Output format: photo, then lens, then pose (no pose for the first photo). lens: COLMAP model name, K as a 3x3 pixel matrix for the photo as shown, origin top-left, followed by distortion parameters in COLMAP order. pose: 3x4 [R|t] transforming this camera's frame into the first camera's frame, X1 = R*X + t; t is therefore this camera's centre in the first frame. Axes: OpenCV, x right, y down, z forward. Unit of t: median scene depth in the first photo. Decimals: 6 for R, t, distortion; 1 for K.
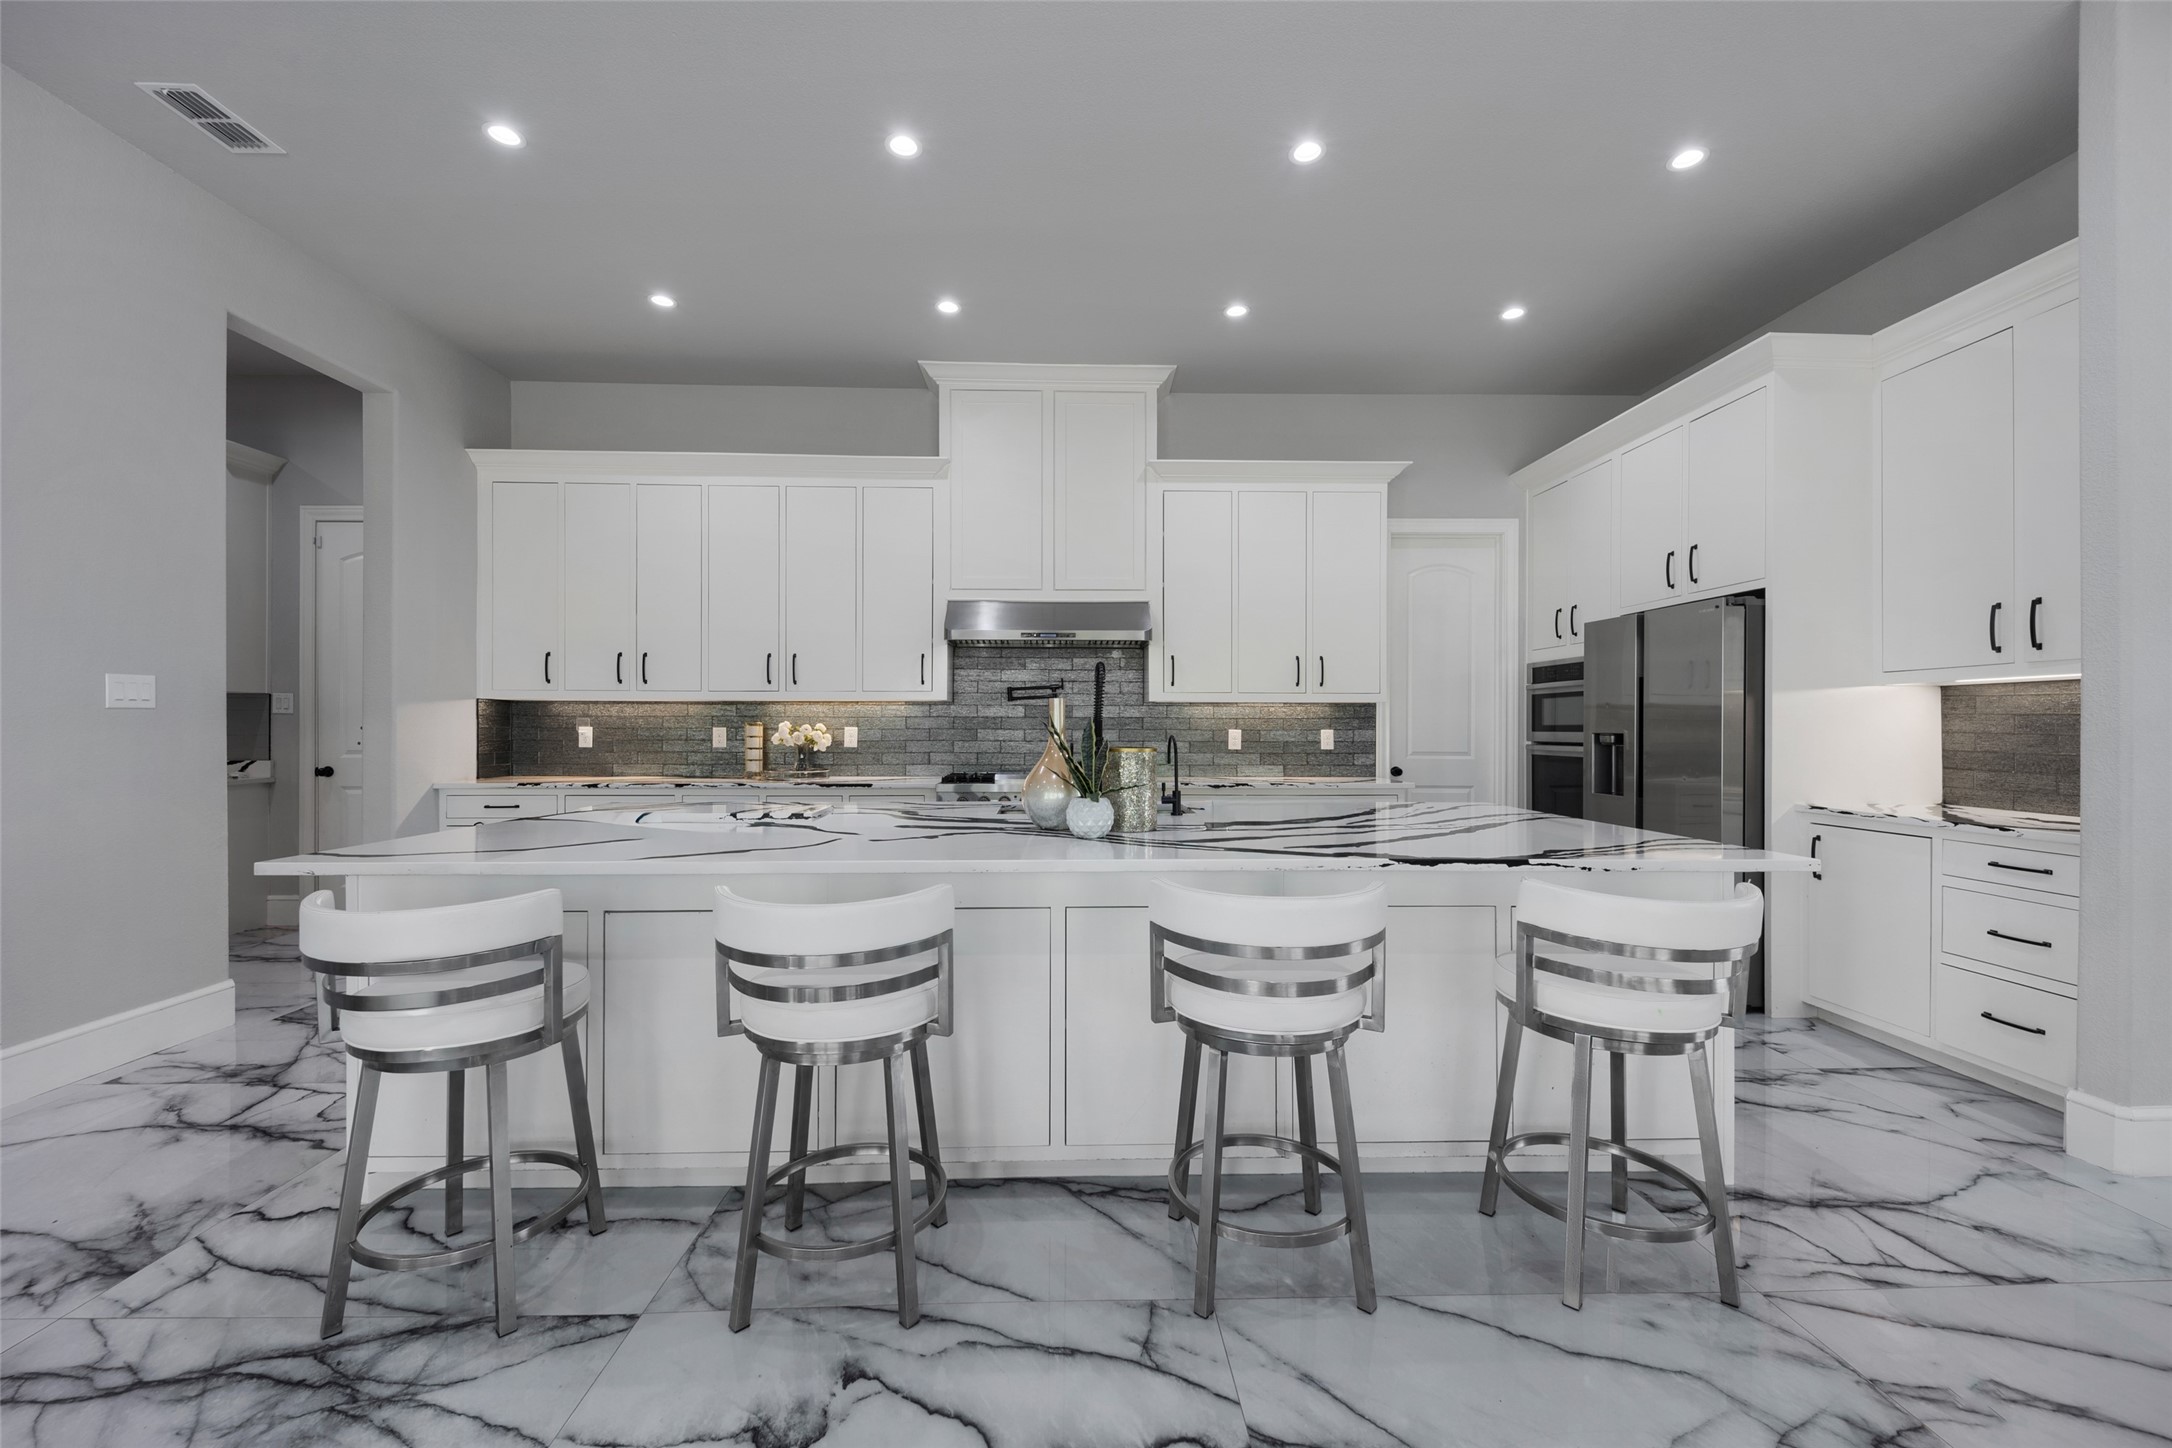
lens RADIAL K [[877.6, 0, 1071.6], [0, 877.6, 724.3], [0, 0, 1]] dist [0.015943, -0.009528]
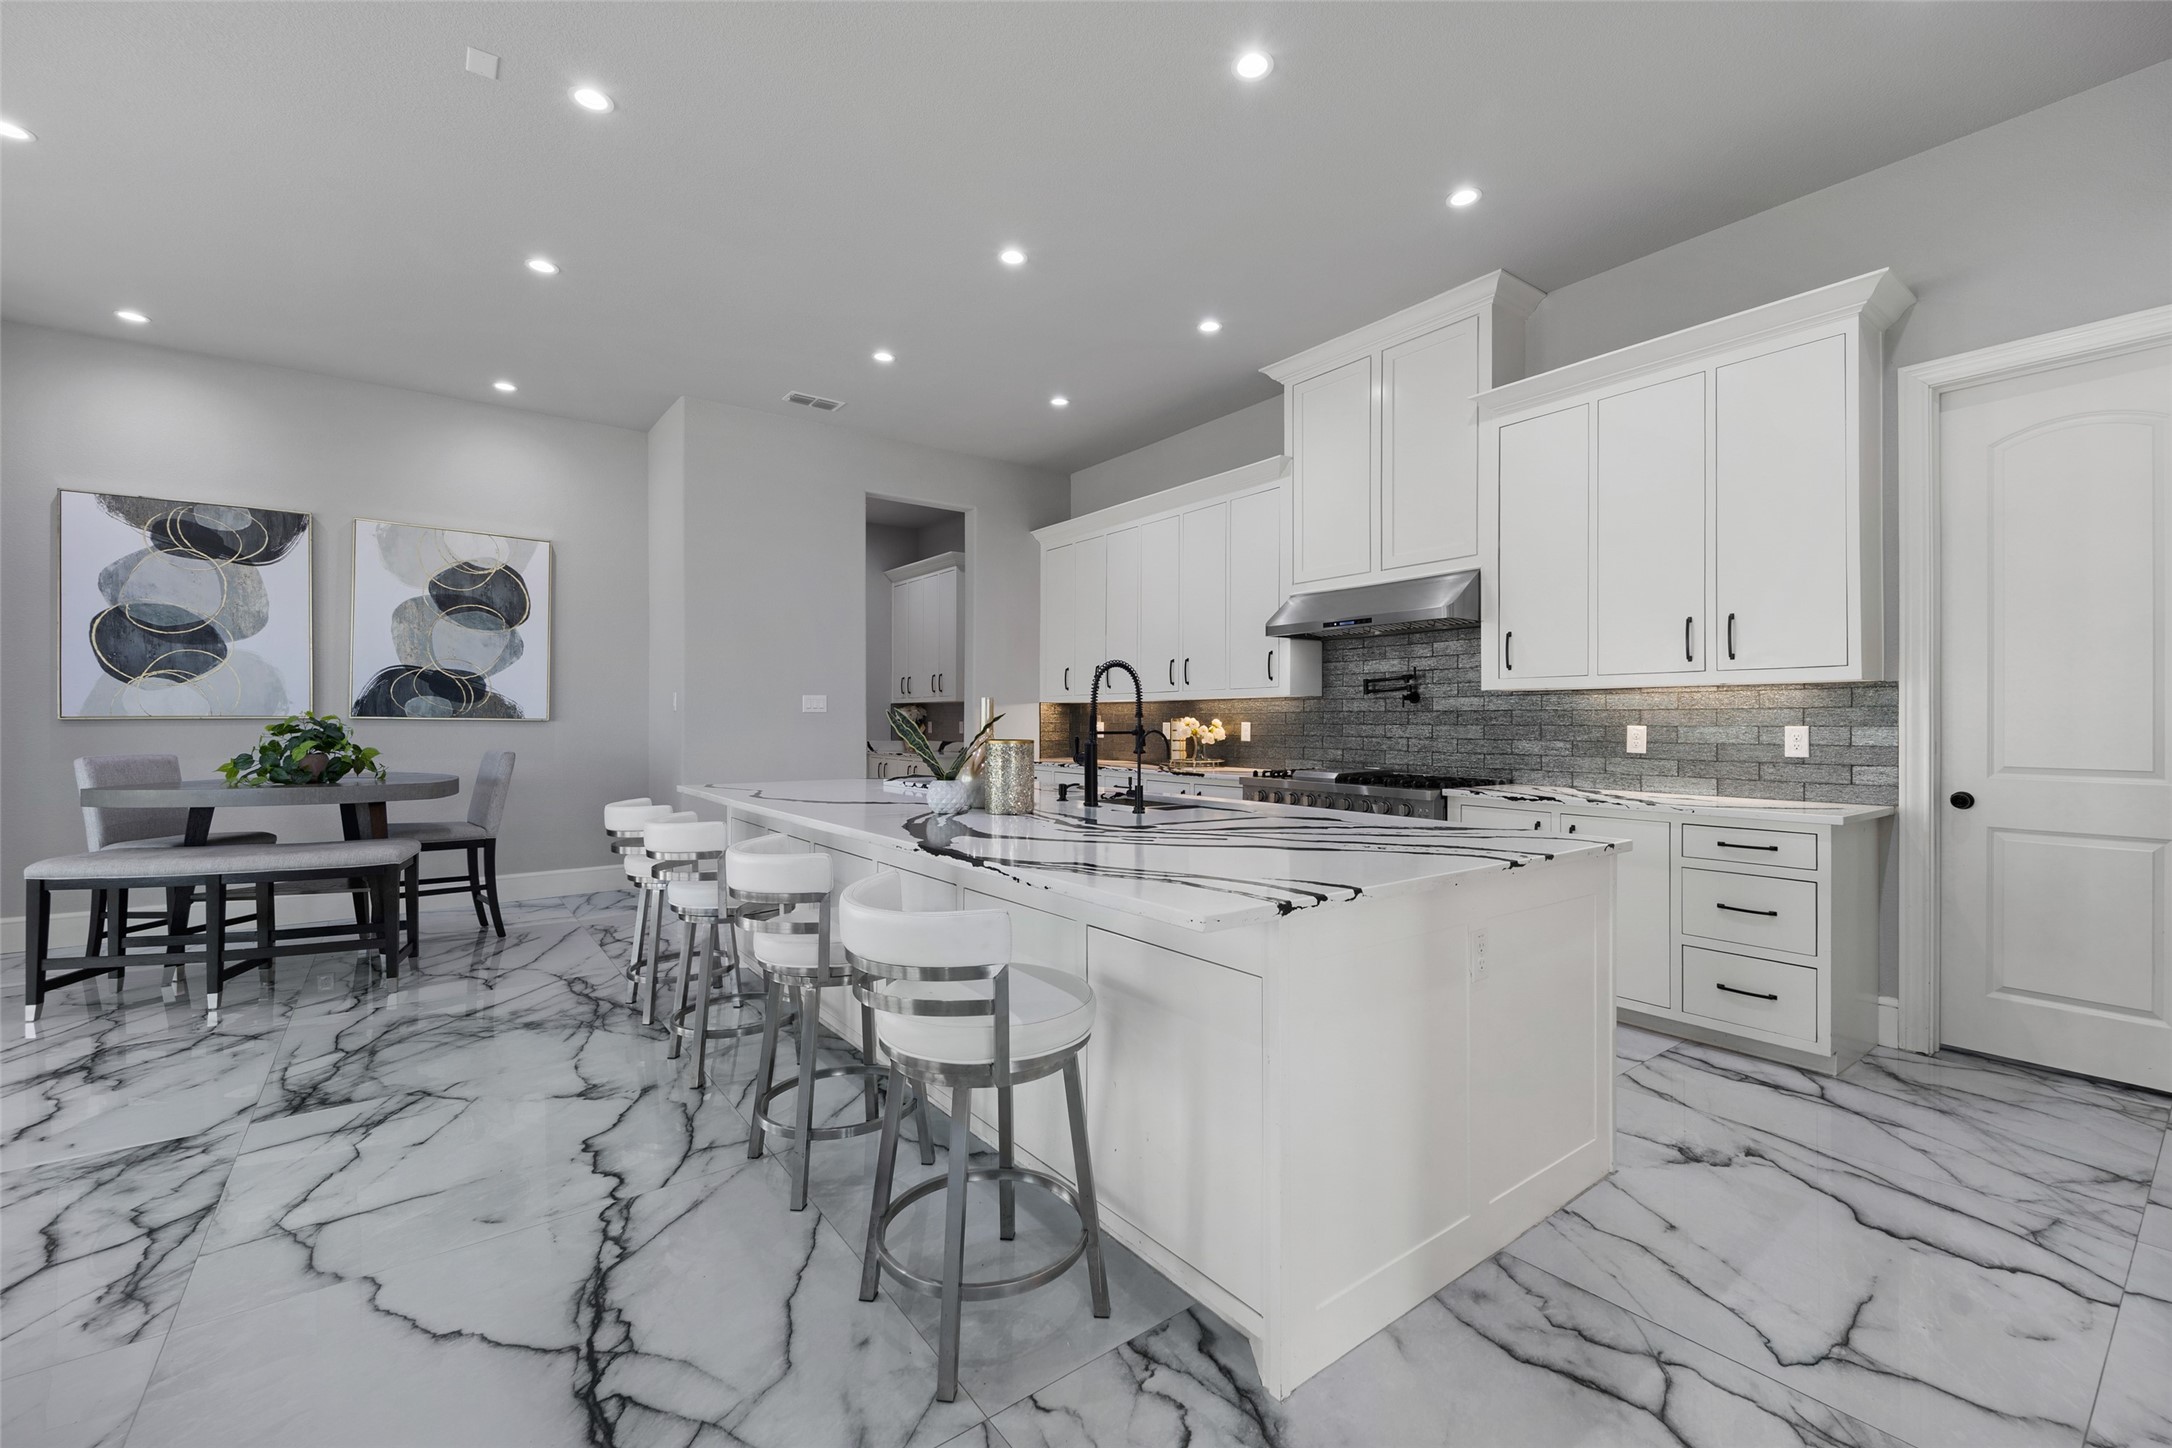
lens RADIAL K [[877.6, 0, 1071.6], [0, 877.6, 724.3], [0, 0, 1]] dist [0.015943, -0.009528]
pose [[0.586871, 0.001142, -0.809680, 0.518187], [0.002050, 0.999994, 0.002897, 0.001899], [0.809678, -0.003360, 0.586865, 0.205391]]
